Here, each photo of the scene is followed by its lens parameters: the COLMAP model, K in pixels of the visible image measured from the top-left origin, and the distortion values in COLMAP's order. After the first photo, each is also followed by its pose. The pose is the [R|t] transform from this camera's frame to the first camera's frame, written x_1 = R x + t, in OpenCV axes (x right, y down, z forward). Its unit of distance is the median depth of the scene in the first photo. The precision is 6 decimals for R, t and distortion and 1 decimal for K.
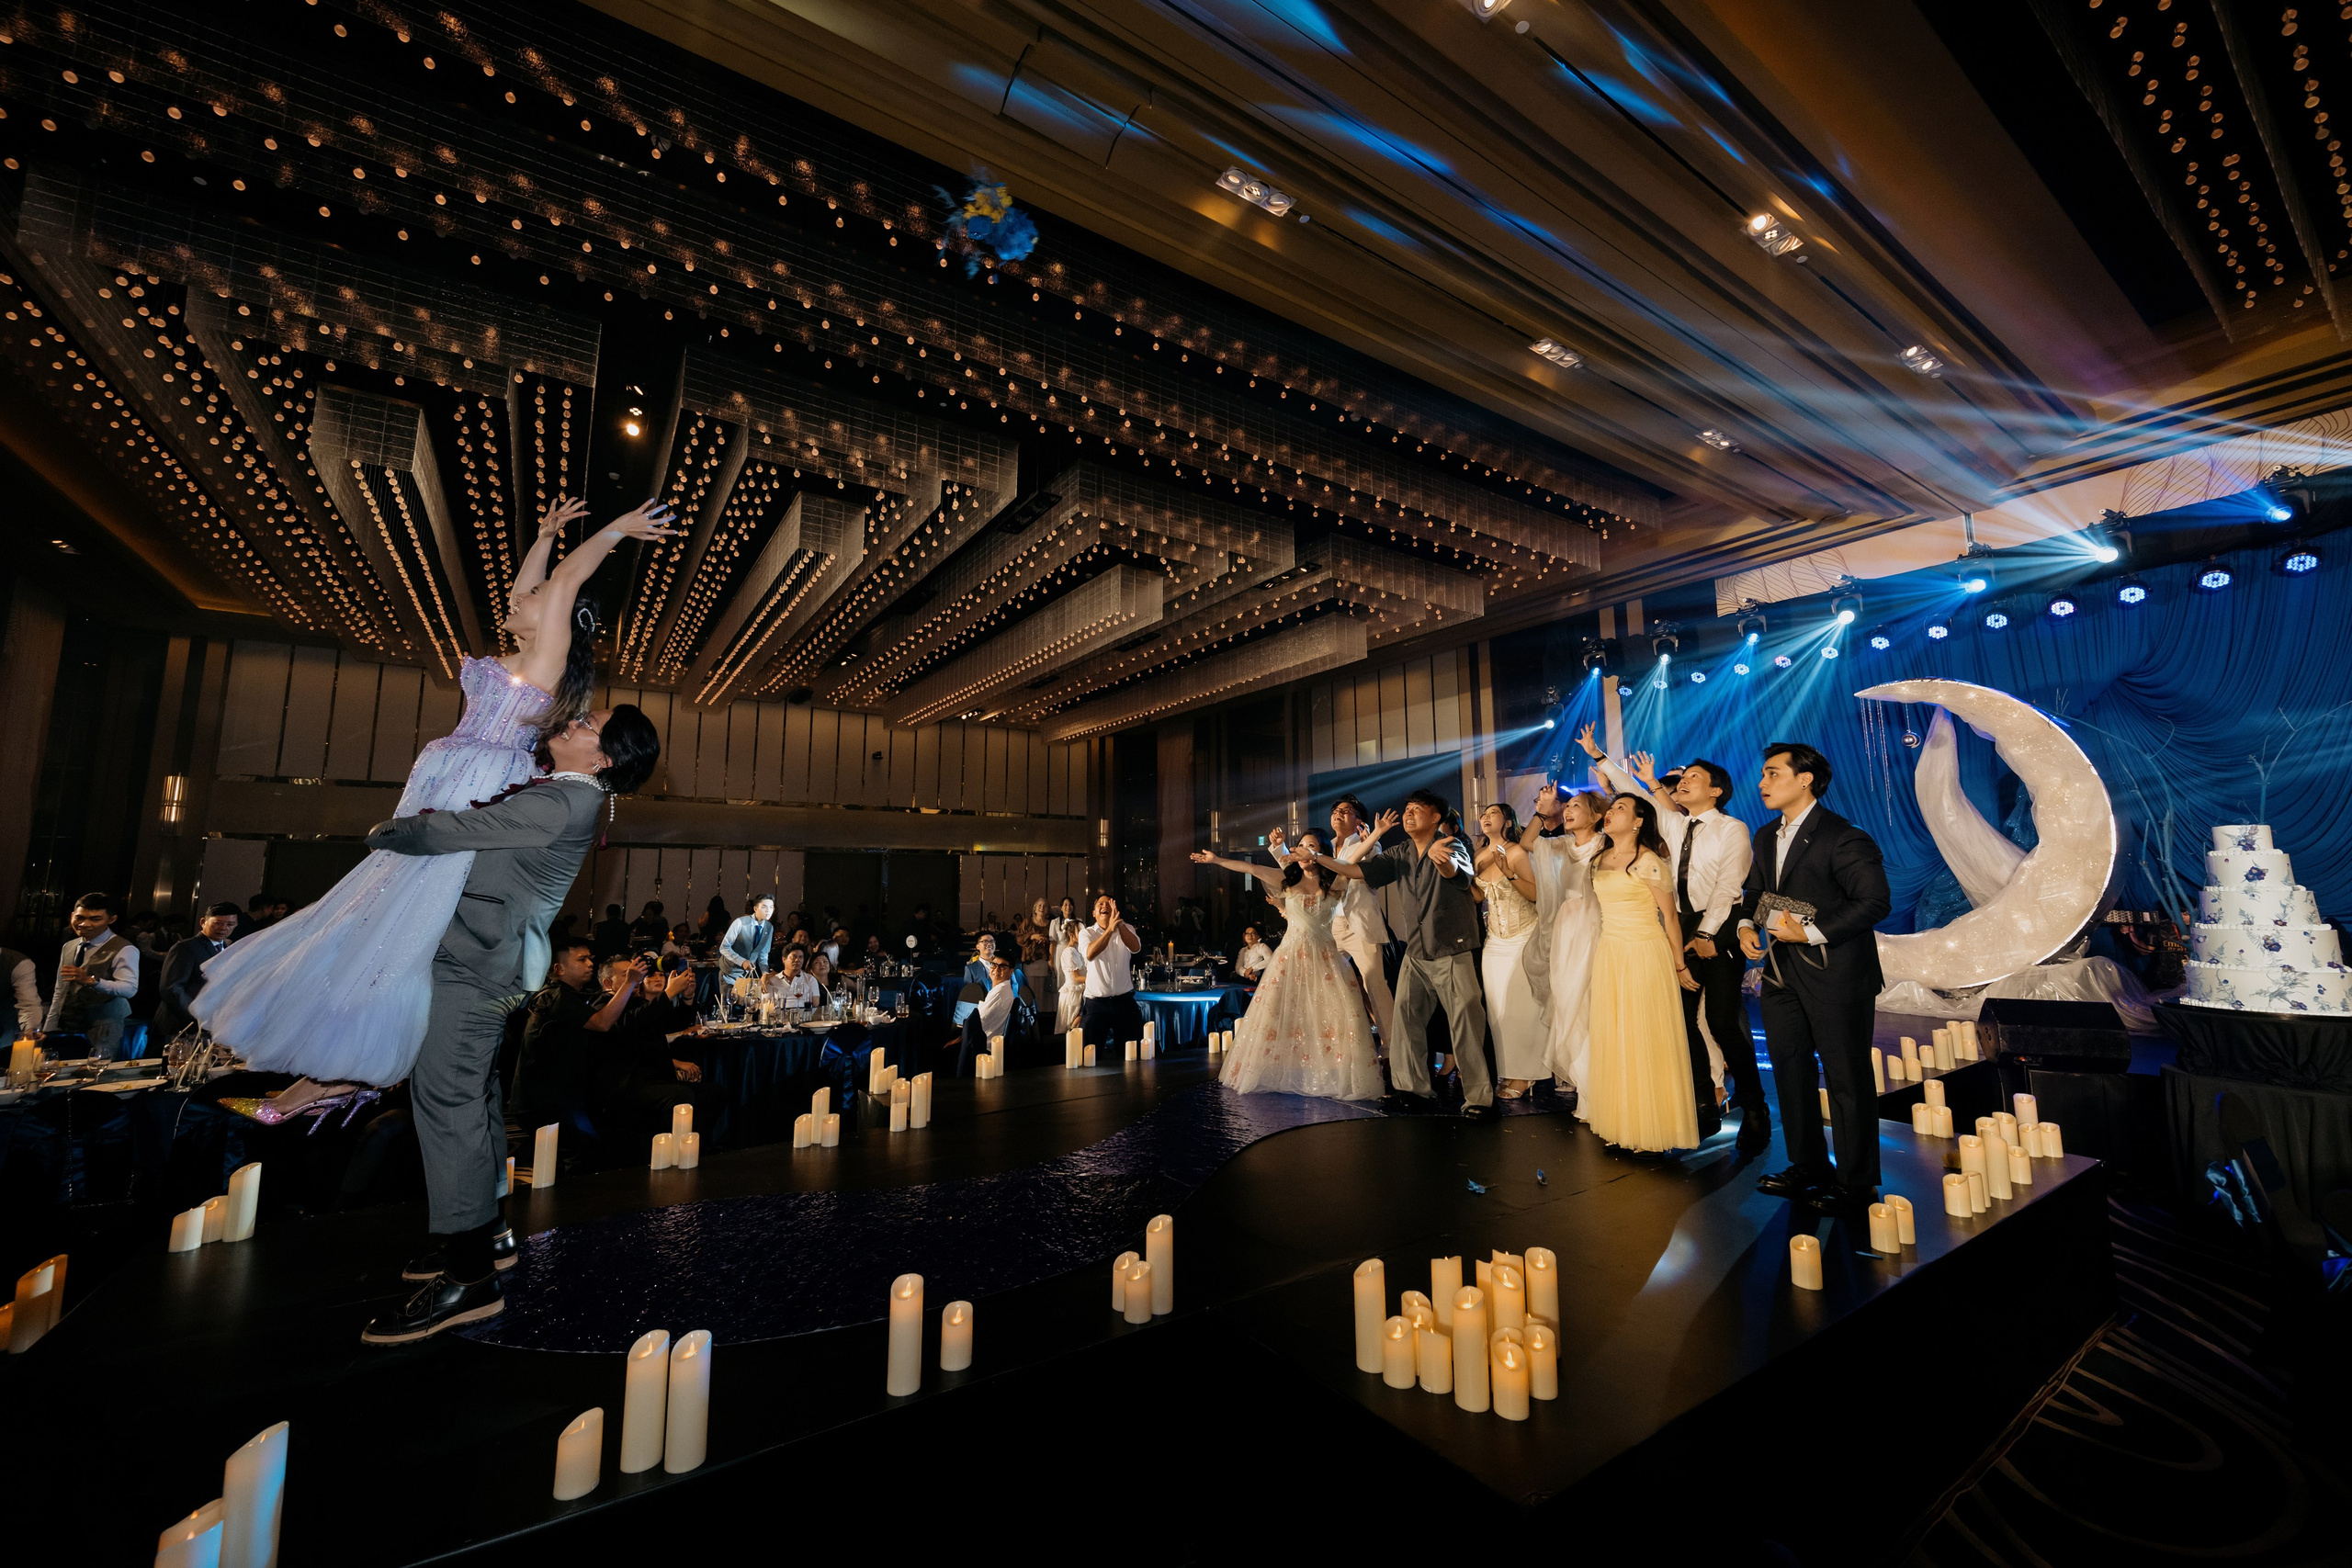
lens RADIAL K [[918.8, 0, 1176.0], [0, 918.8, 784.0], [0, 0, 1]] dist [-0.000070, -0.000014]
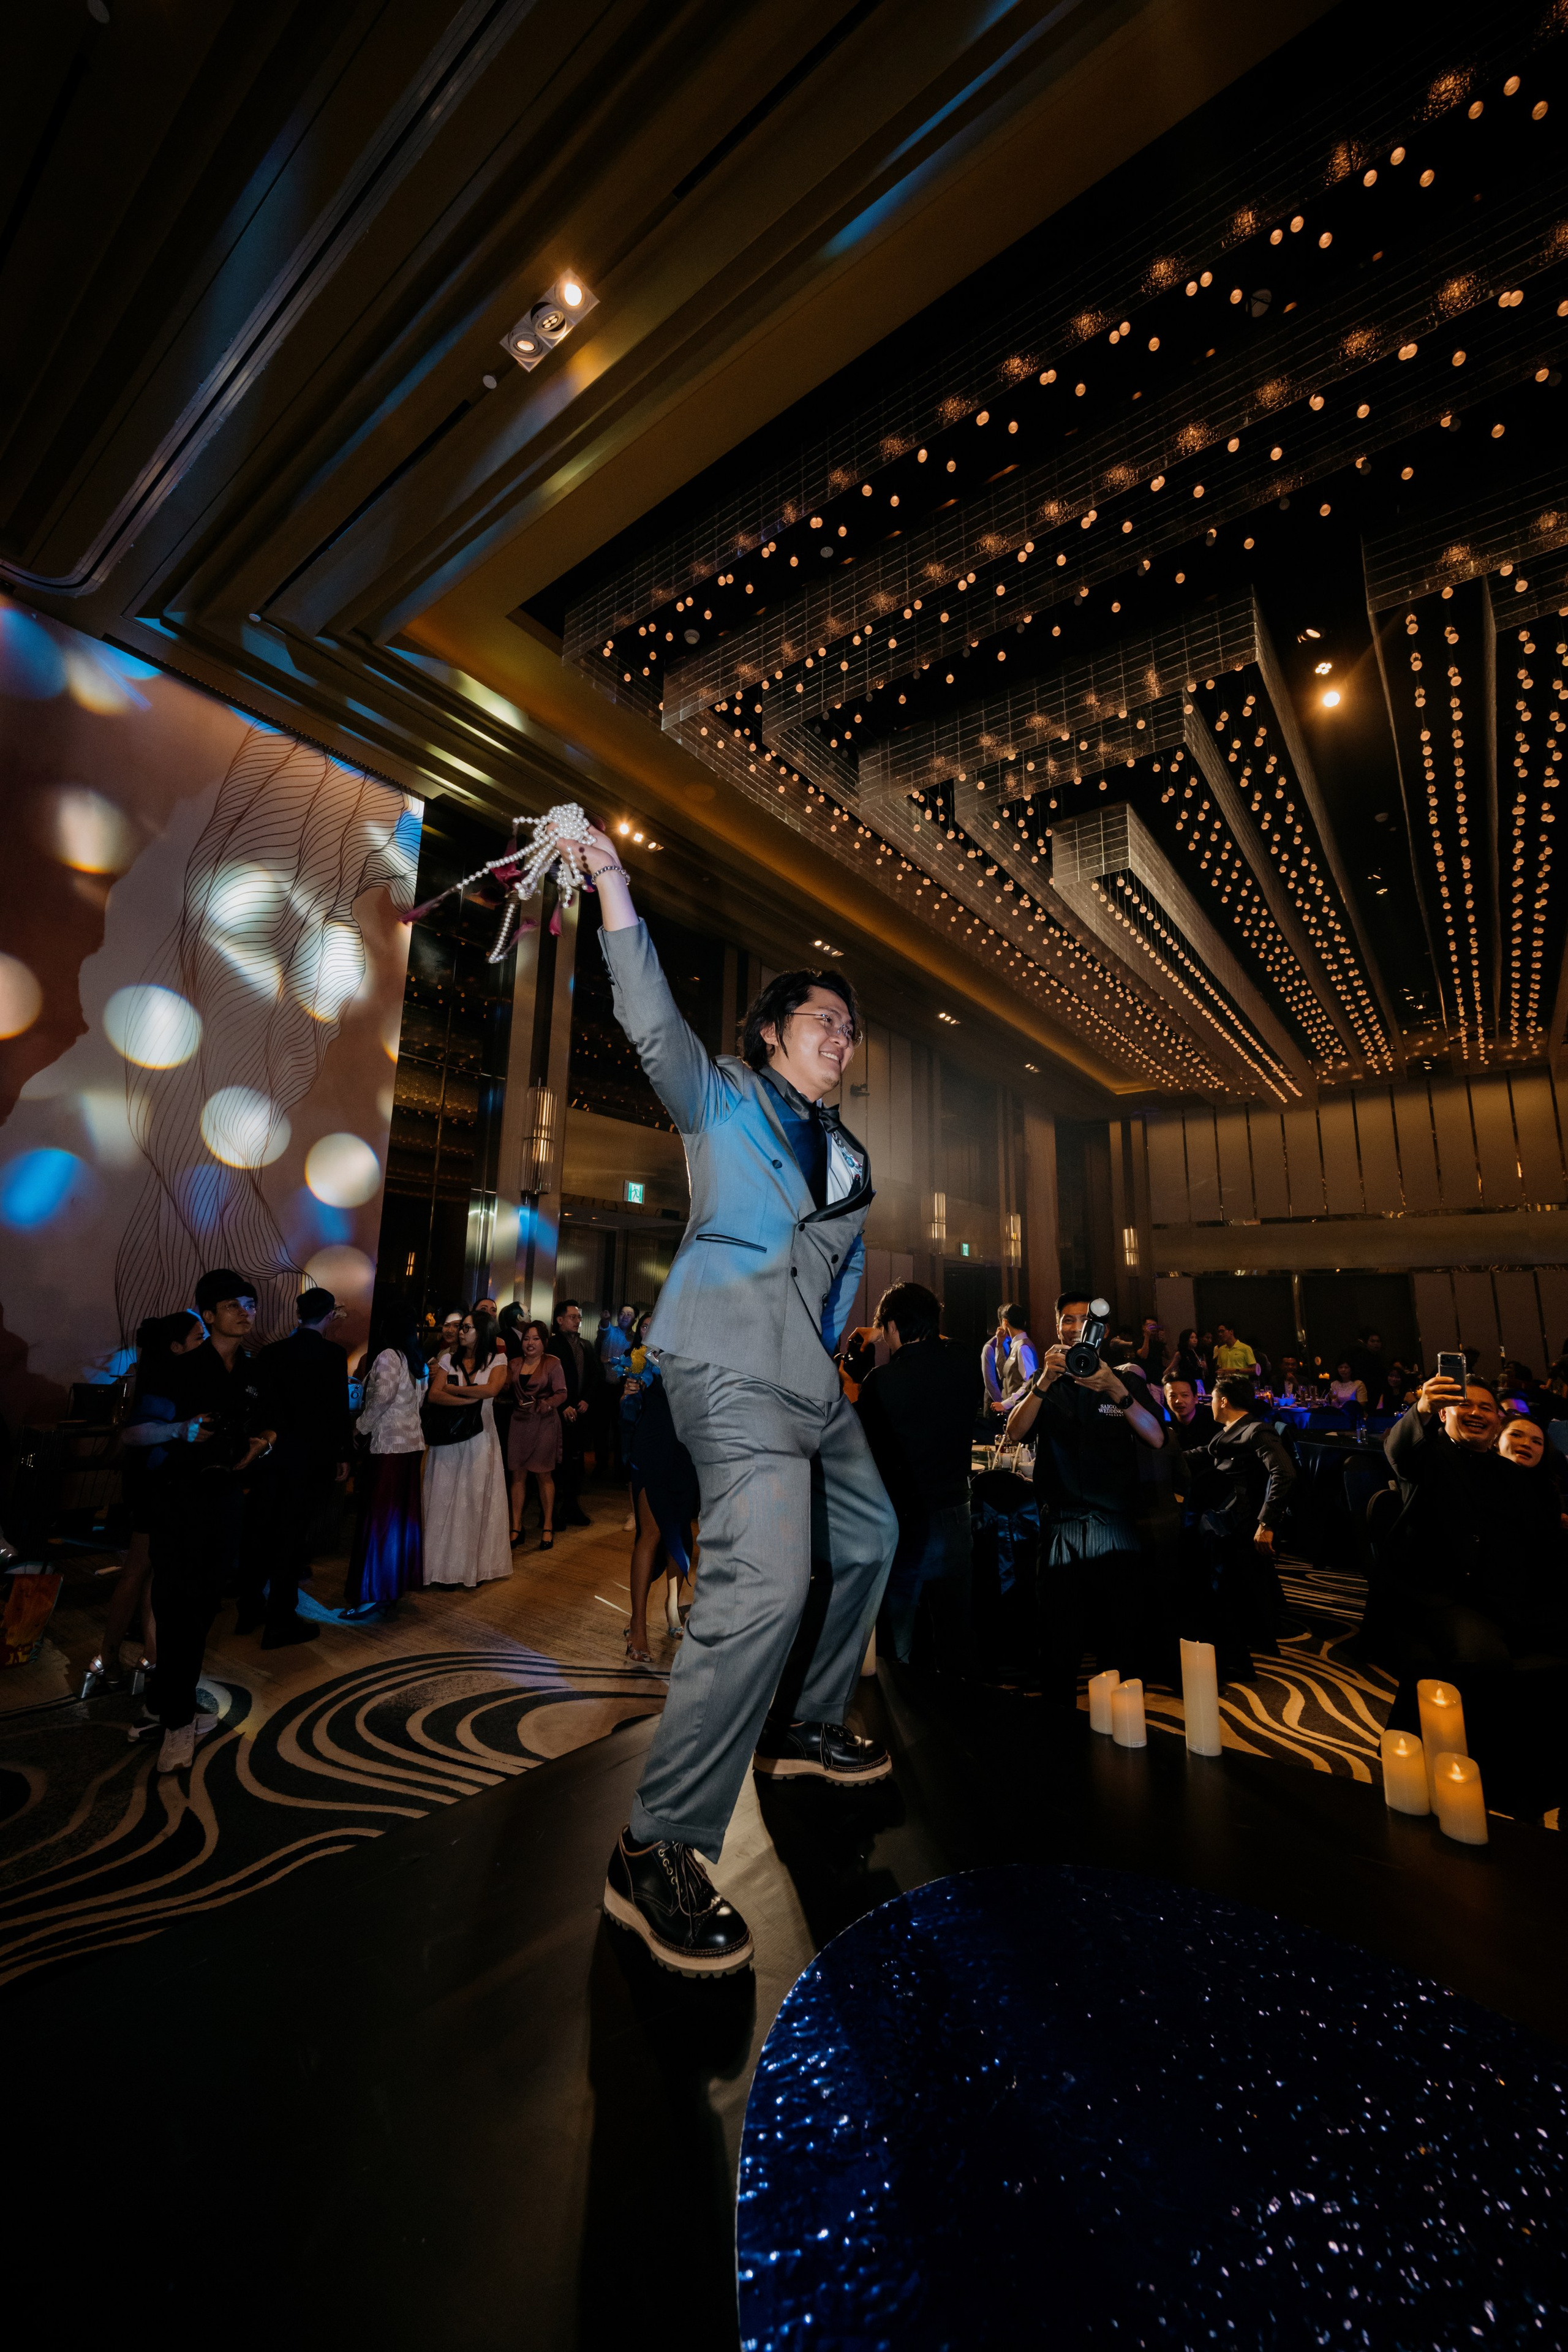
lens RADIAL K [[918.9, 0, 796.9], [0, 918.9, 1167.9], [0, 0, 1]] dist [-0.000070, -0.000014]
pose [[0.327510, -0.161939, -0.930867, -0.060157], [0.109638, 0.985061, -0.132792, 0.042684], [0.938465, -0.058568, 0.340372, 0.215000]]
